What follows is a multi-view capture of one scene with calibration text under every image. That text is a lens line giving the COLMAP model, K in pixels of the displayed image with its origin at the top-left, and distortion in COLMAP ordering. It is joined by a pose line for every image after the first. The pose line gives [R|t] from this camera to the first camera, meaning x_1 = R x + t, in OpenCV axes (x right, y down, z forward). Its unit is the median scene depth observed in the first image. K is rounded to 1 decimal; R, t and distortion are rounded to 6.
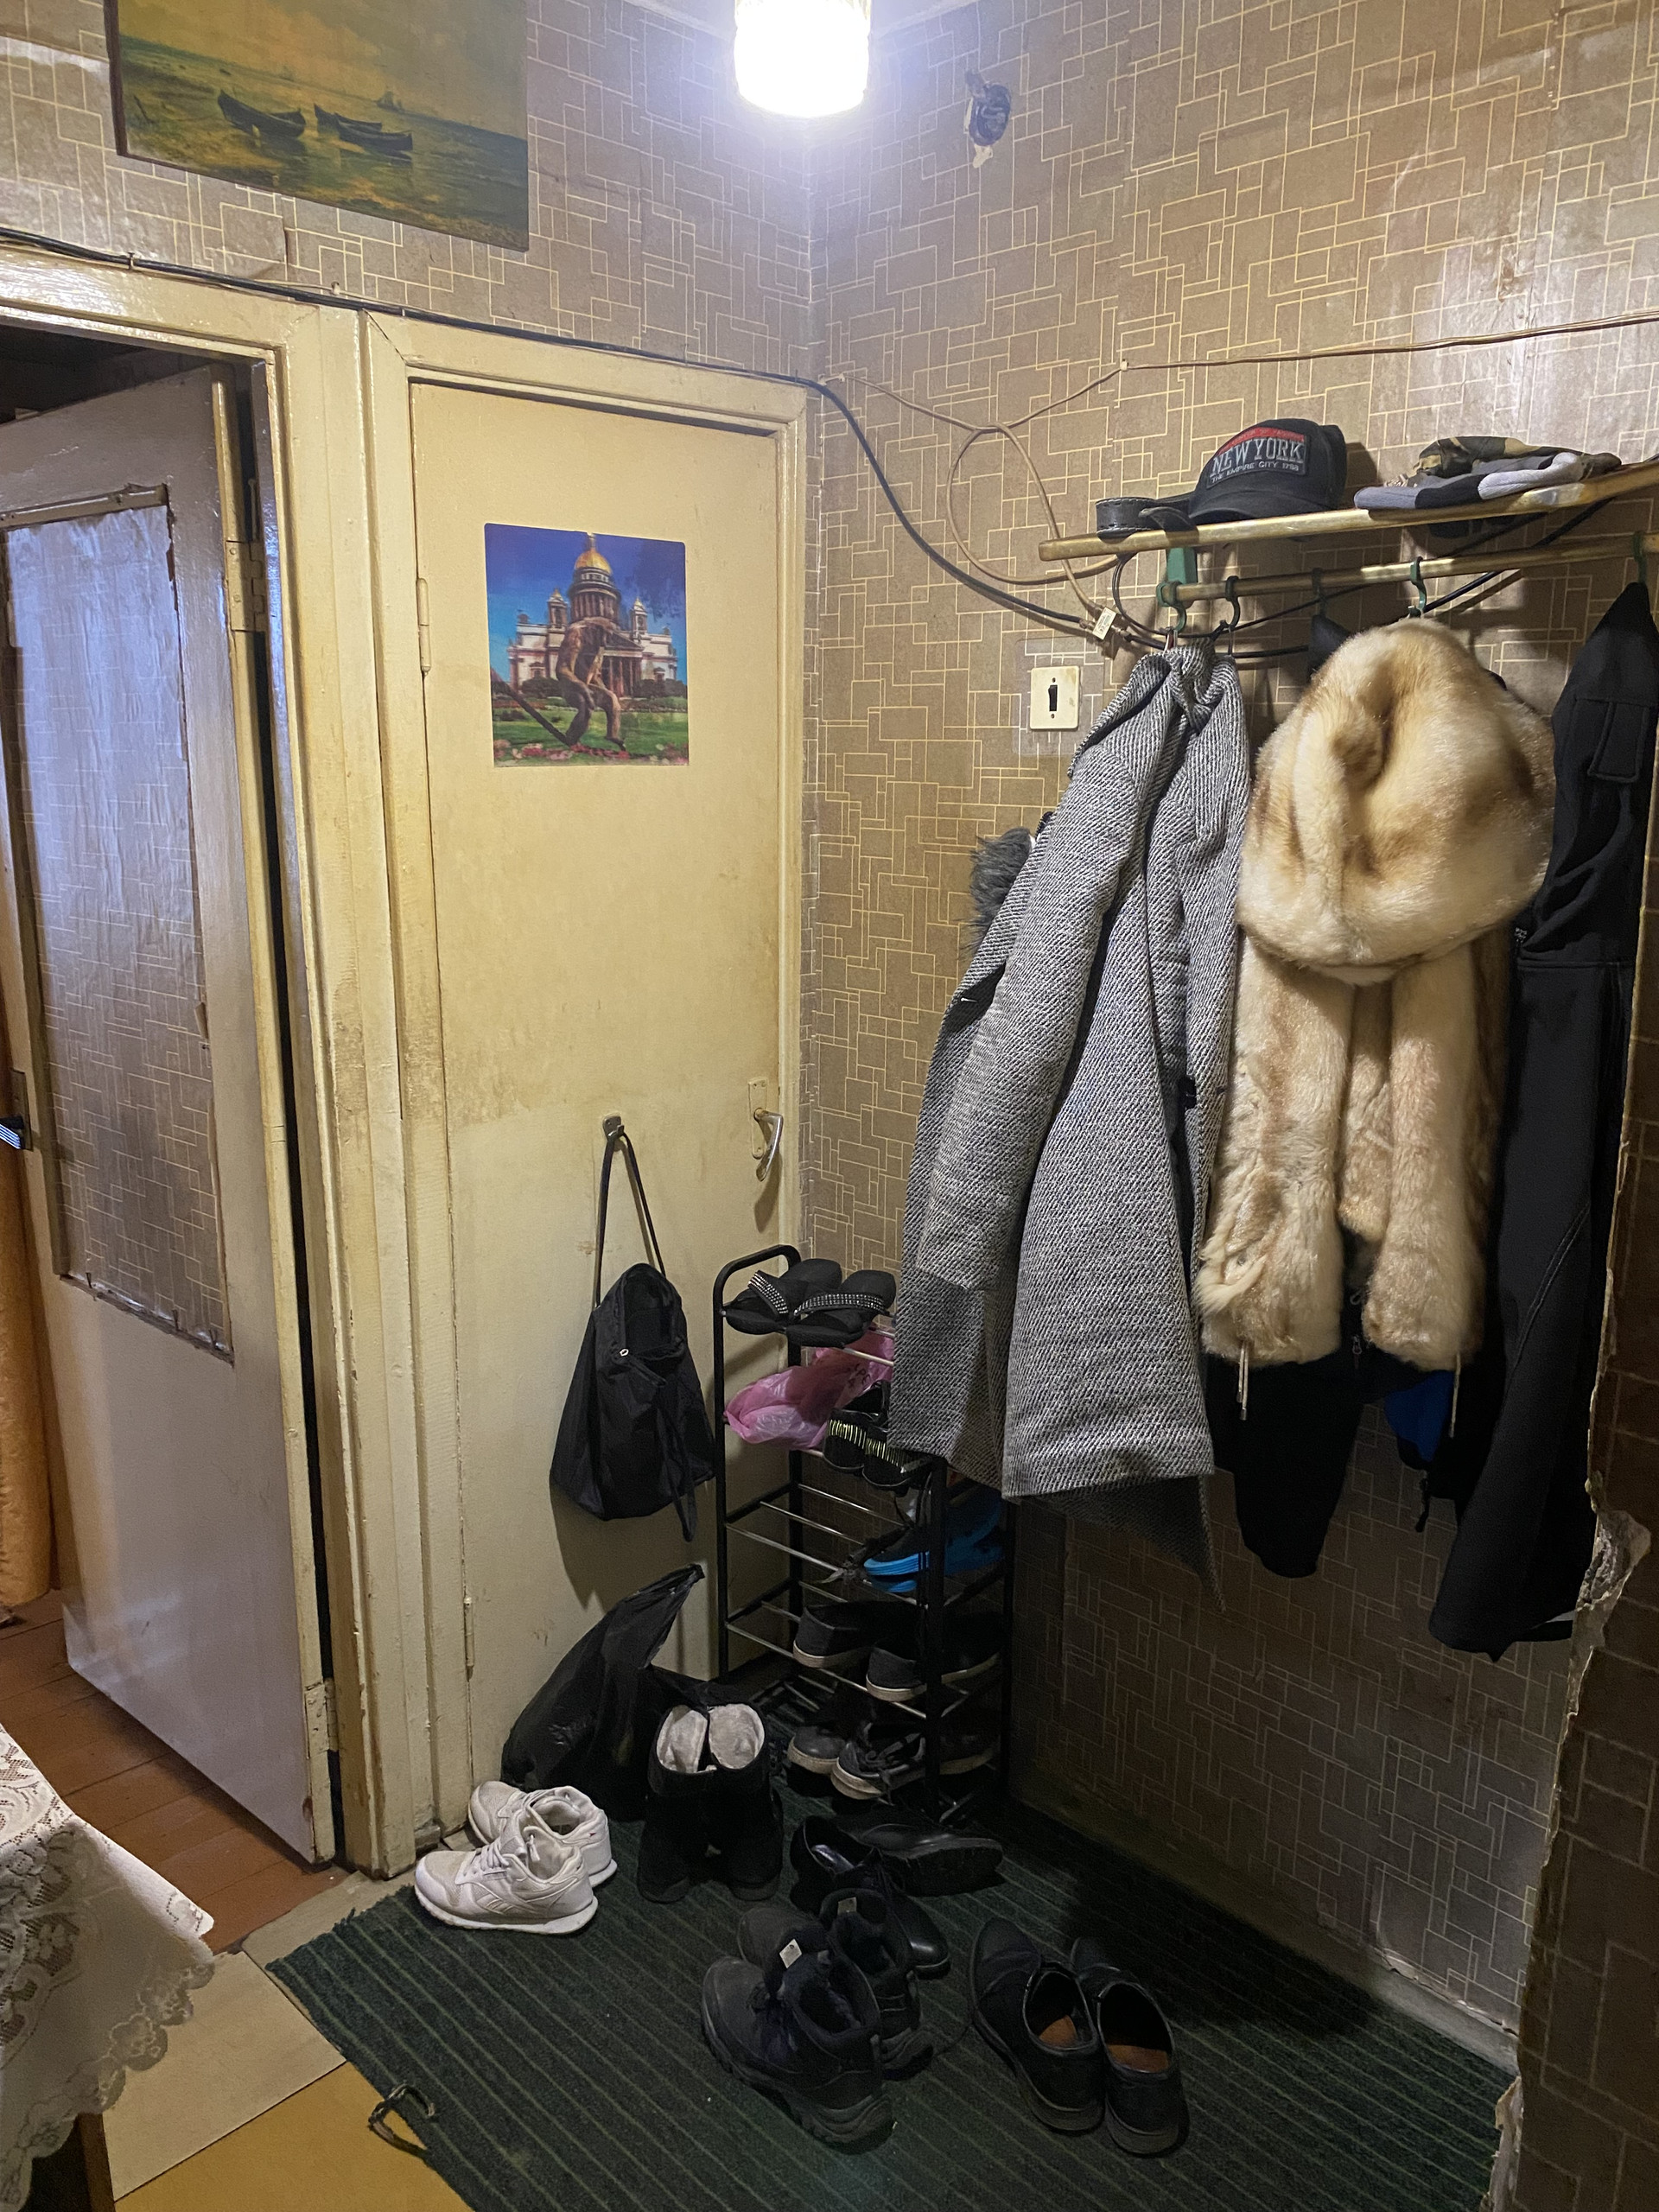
lens RADIAL K [[1701.6, 0, 829.5], [0, 1701.6, 1114.9], [0, 0, 1]] dist [-0.012560, 0.006771]
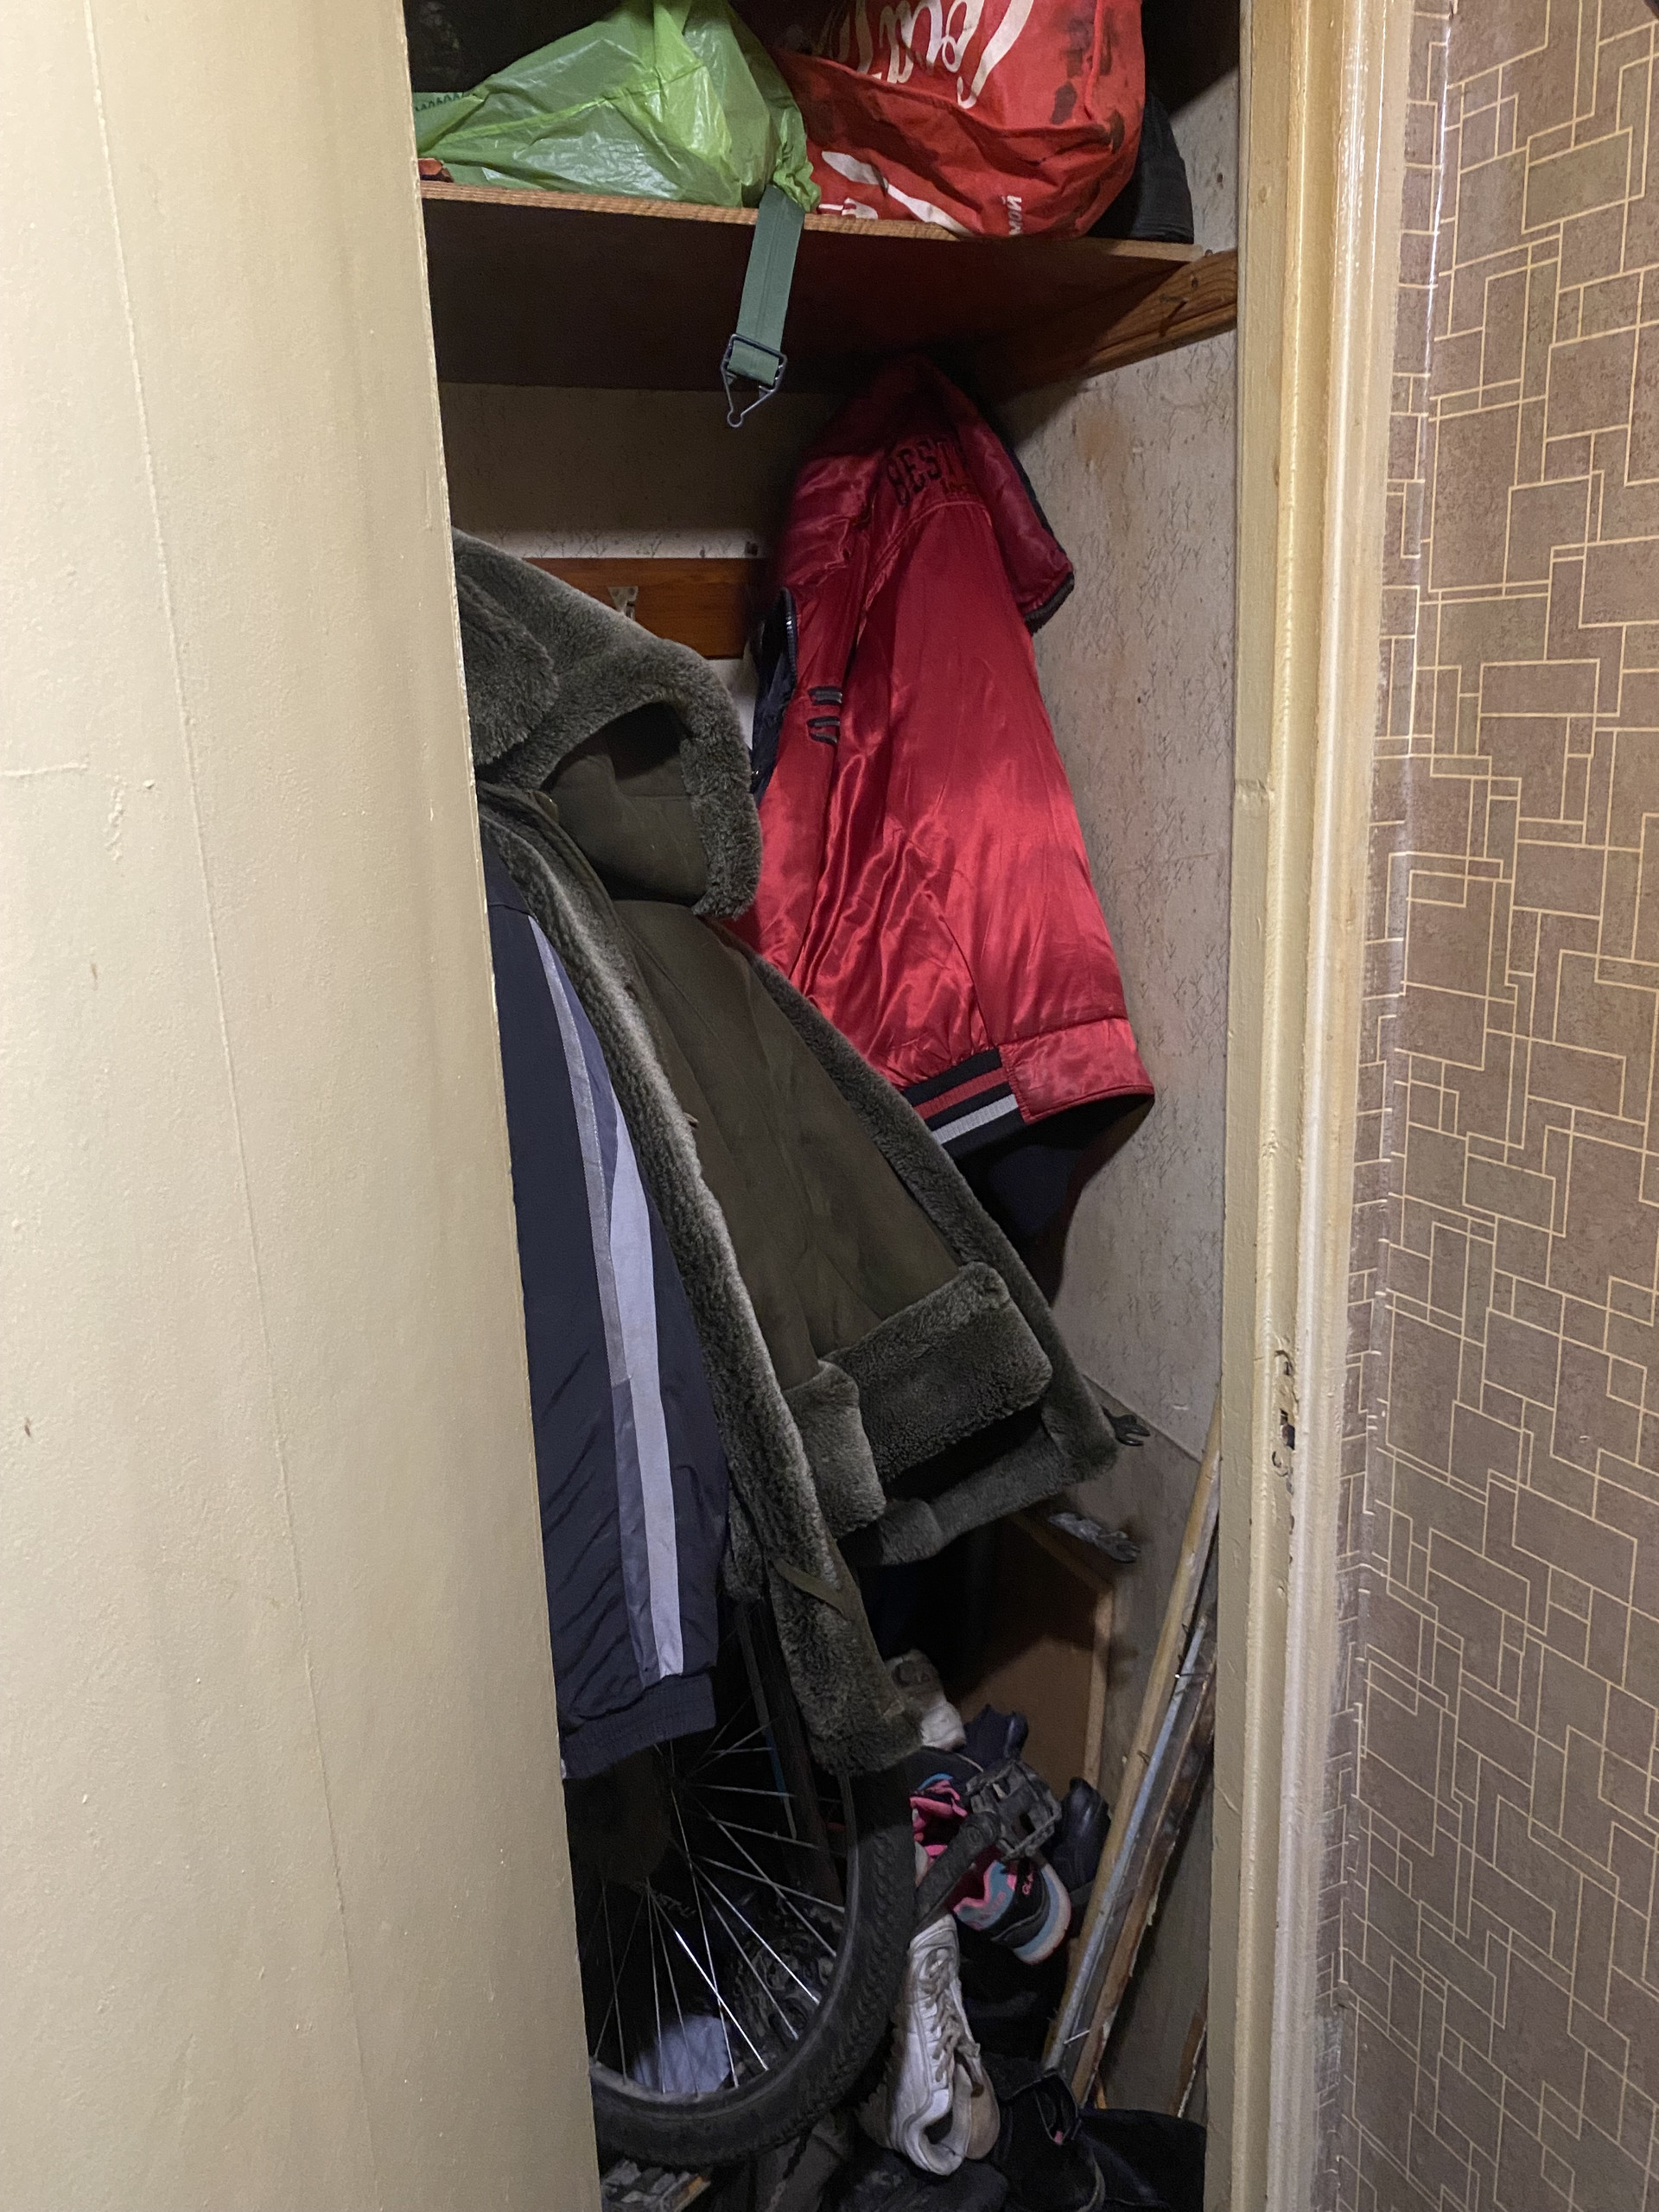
lens RADIAL K [[1701.6, 0, 818.6], [0, 1701.6, 1104.1], [0, 0, 1]] dist [-0.012560, 0.006771]
pose [[0.949411, 0.035777, -0.311993, -0.012406], [-0.026501, 0.999073, 0.033923, -0.111832], [0.312917, -0.023939, 0.949479, 0.539057]]
